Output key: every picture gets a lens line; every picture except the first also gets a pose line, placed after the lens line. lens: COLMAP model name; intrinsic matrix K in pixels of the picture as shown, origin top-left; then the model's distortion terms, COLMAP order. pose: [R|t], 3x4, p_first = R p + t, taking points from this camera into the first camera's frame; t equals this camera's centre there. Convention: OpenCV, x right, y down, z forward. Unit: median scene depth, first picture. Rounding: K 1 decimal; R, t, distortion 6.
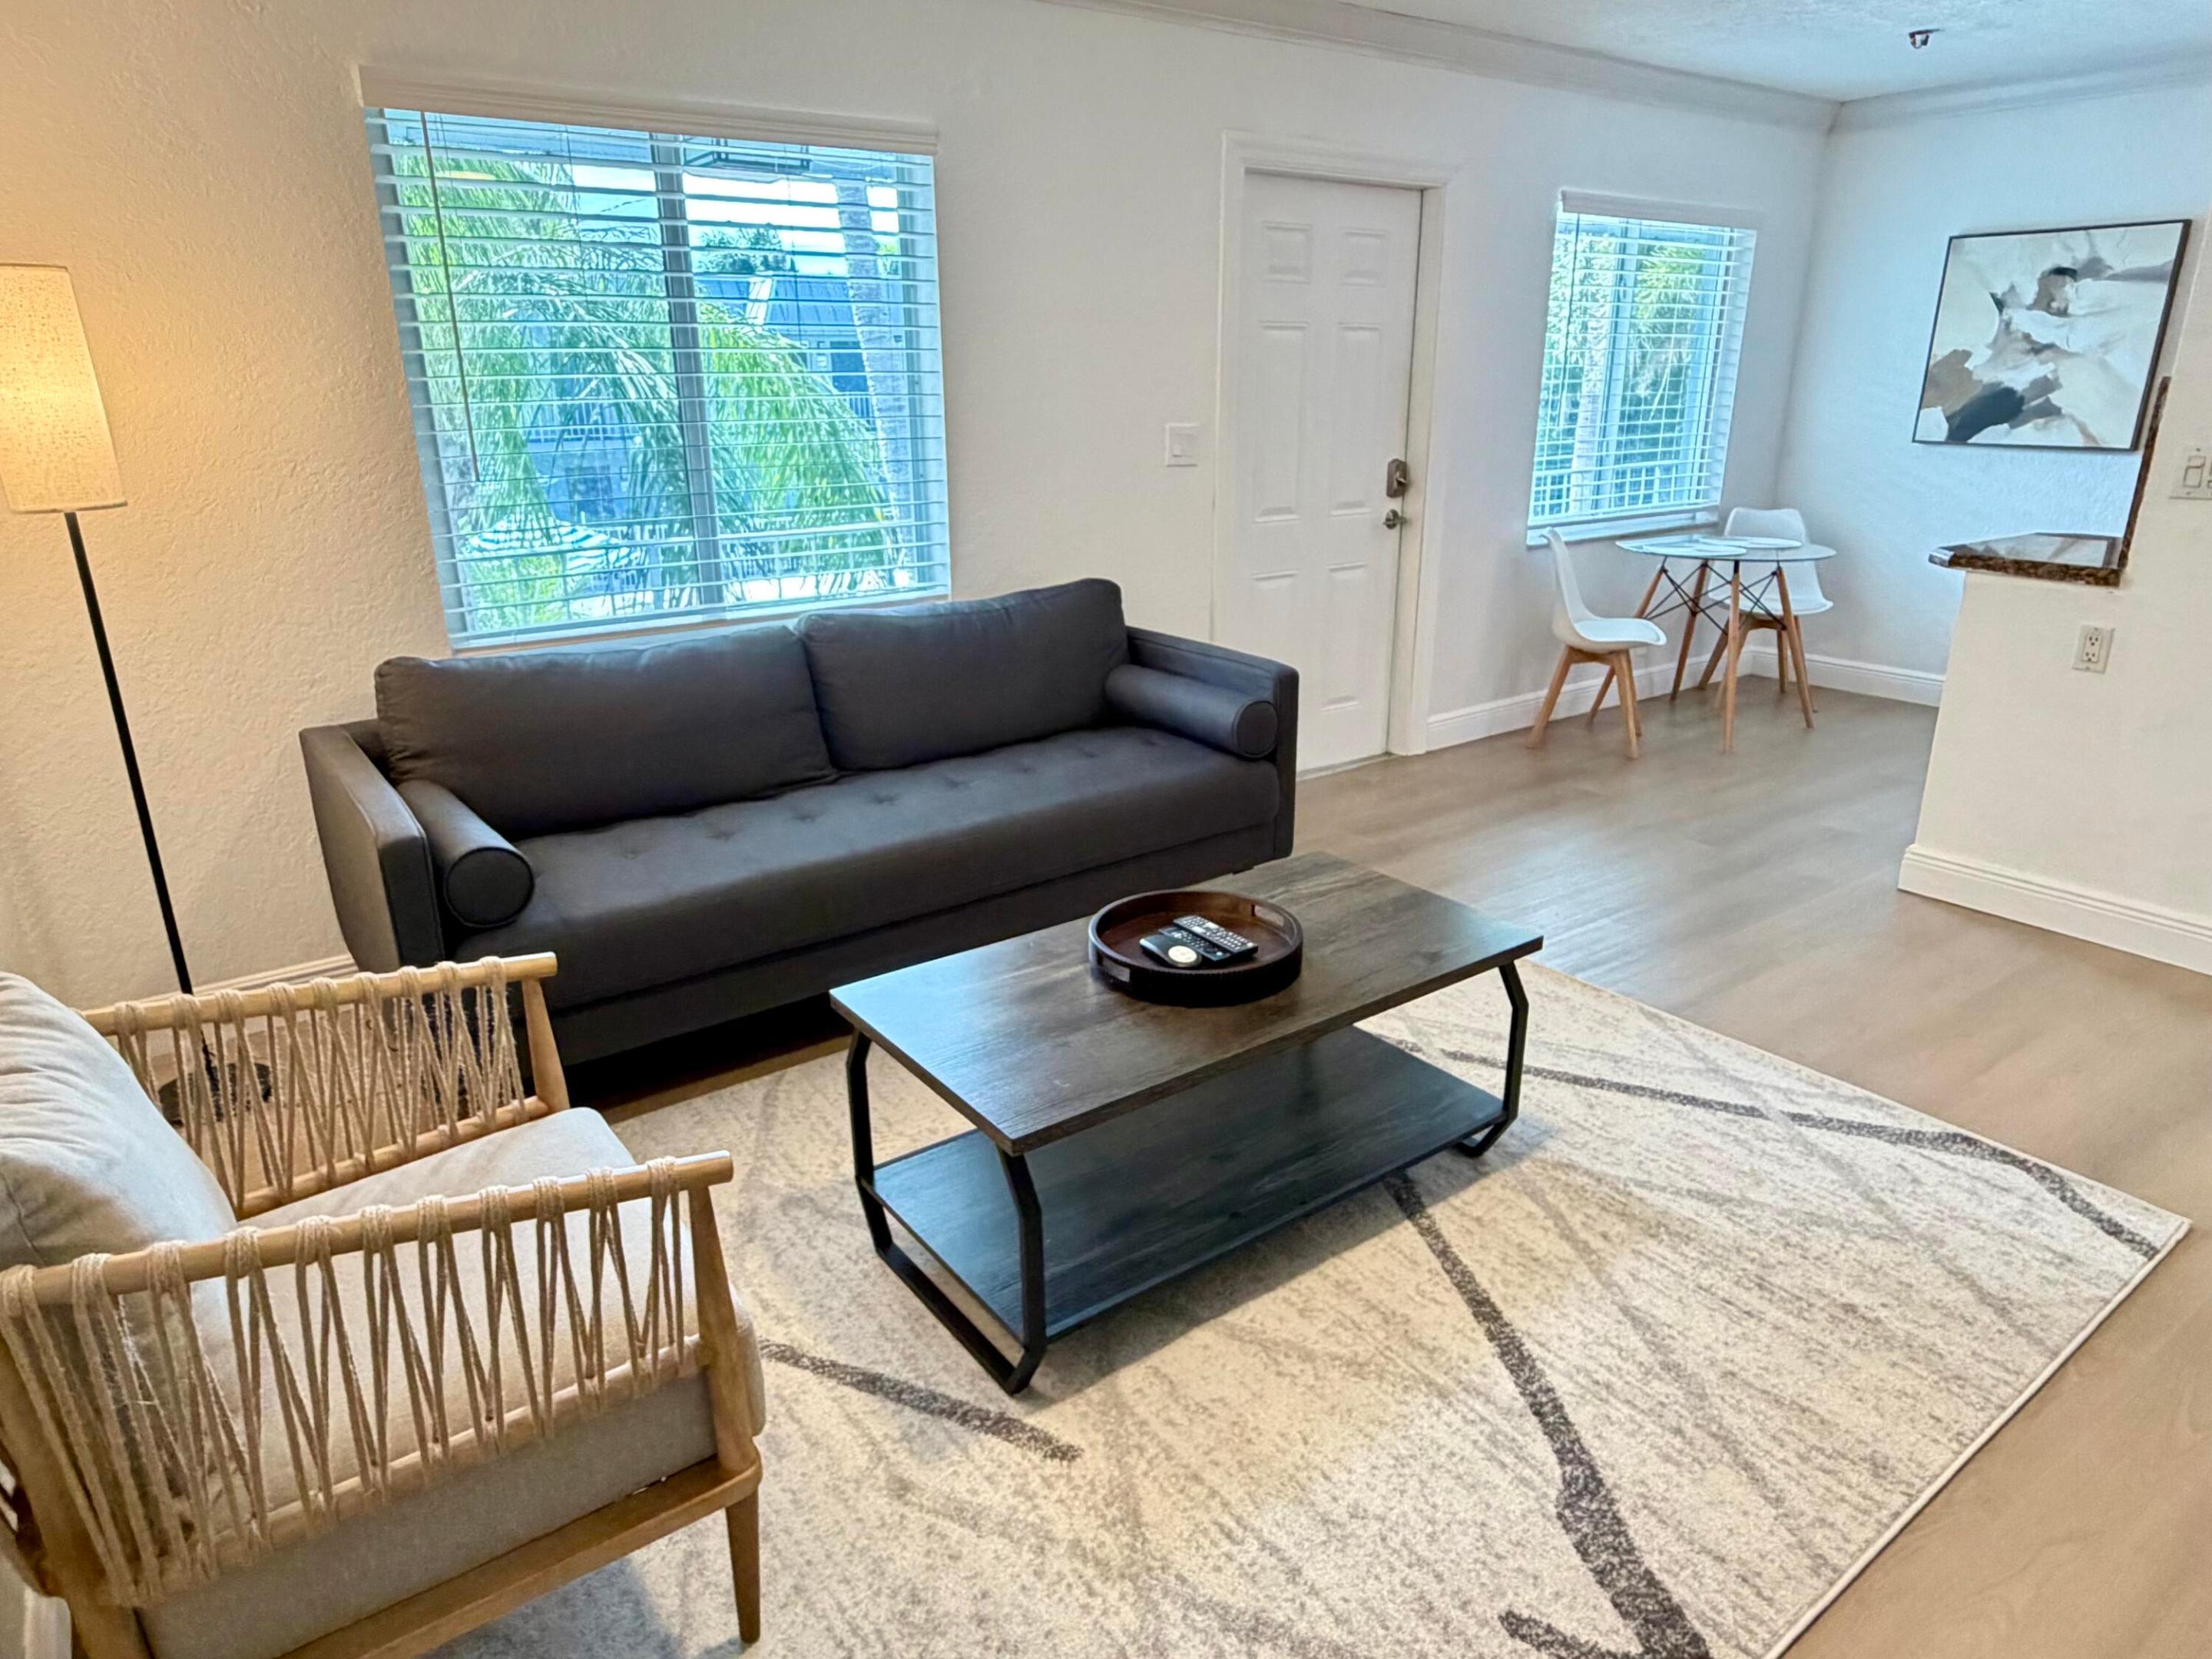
lens RADIAL K [[1361.6, 0, 1108.3], [0, 1361.6, 829.8], [0, 0, 1]] dist [0.002734, -0.003258]
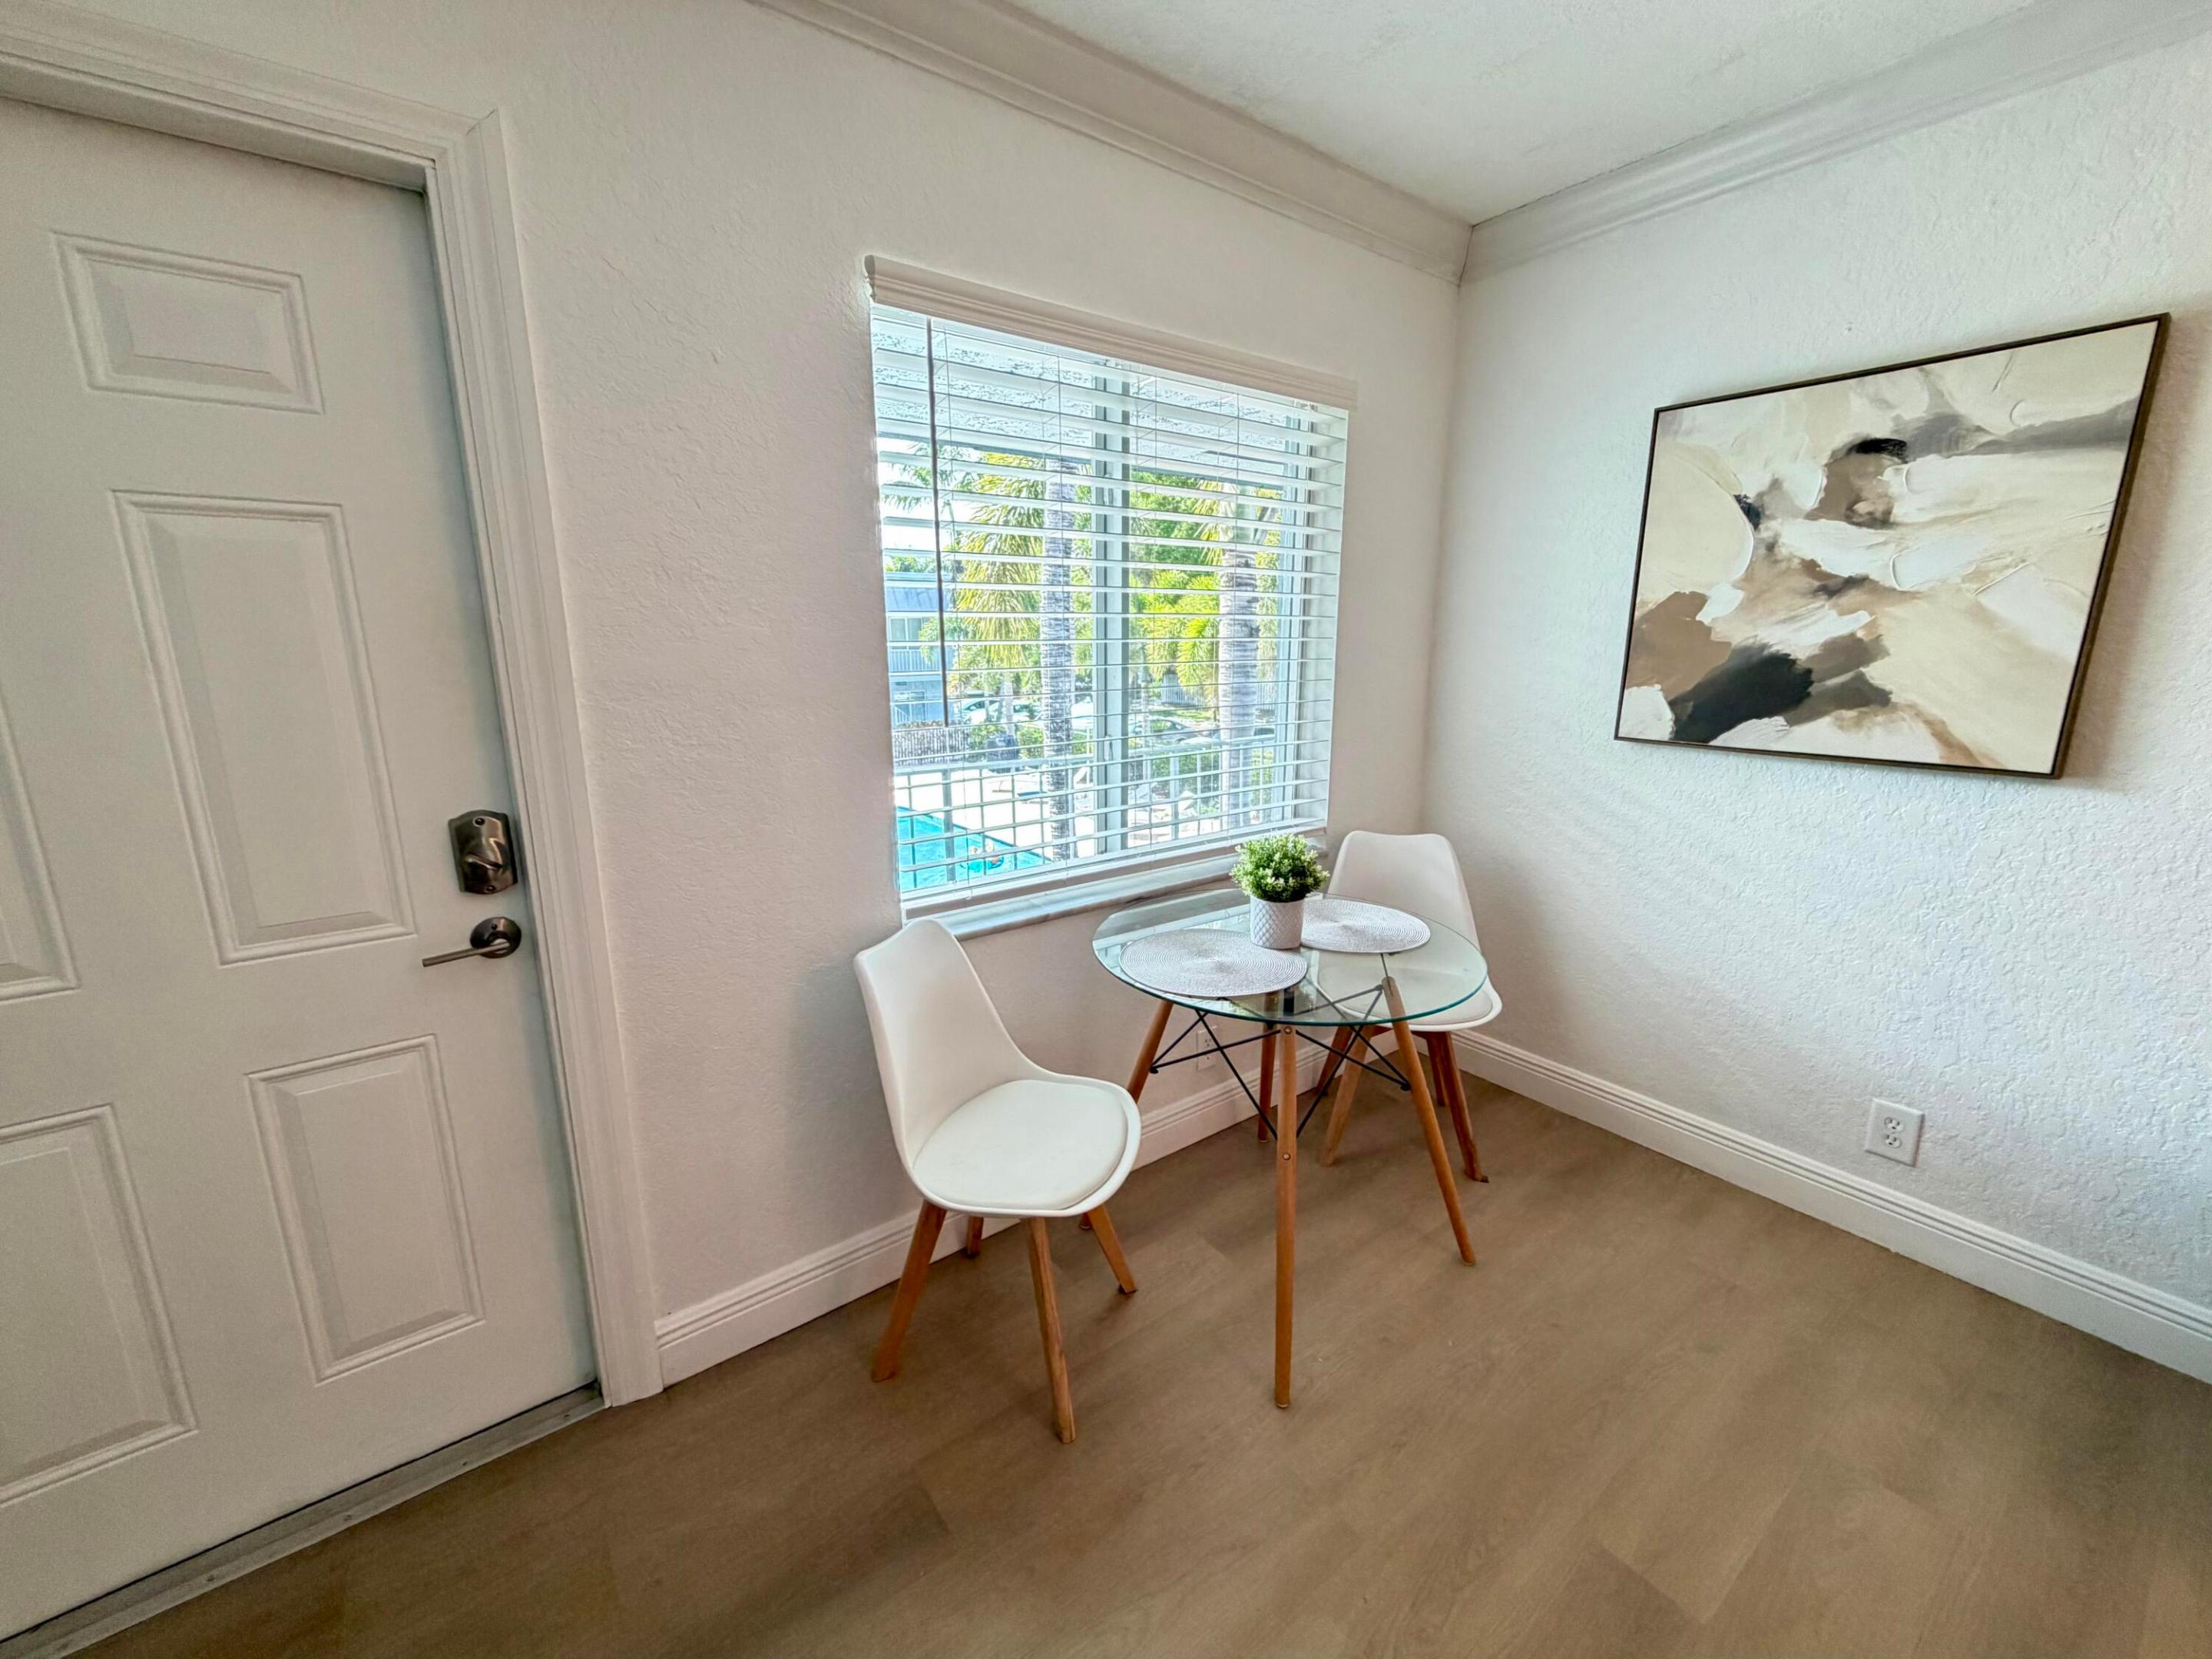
lens RADIAL K [[887.4, 0, 1099.6], [0, 887.4, 825.4], [0, 0, 1]] dist [-0.000917, 0.000107]
pose [[0.999899, -0.000625, 0.014197, 0.381672], [0.002246, 0.993426, -0.114455, -0.217488], [-0.014032, 0.114476, 0.993327, 0.661306]]
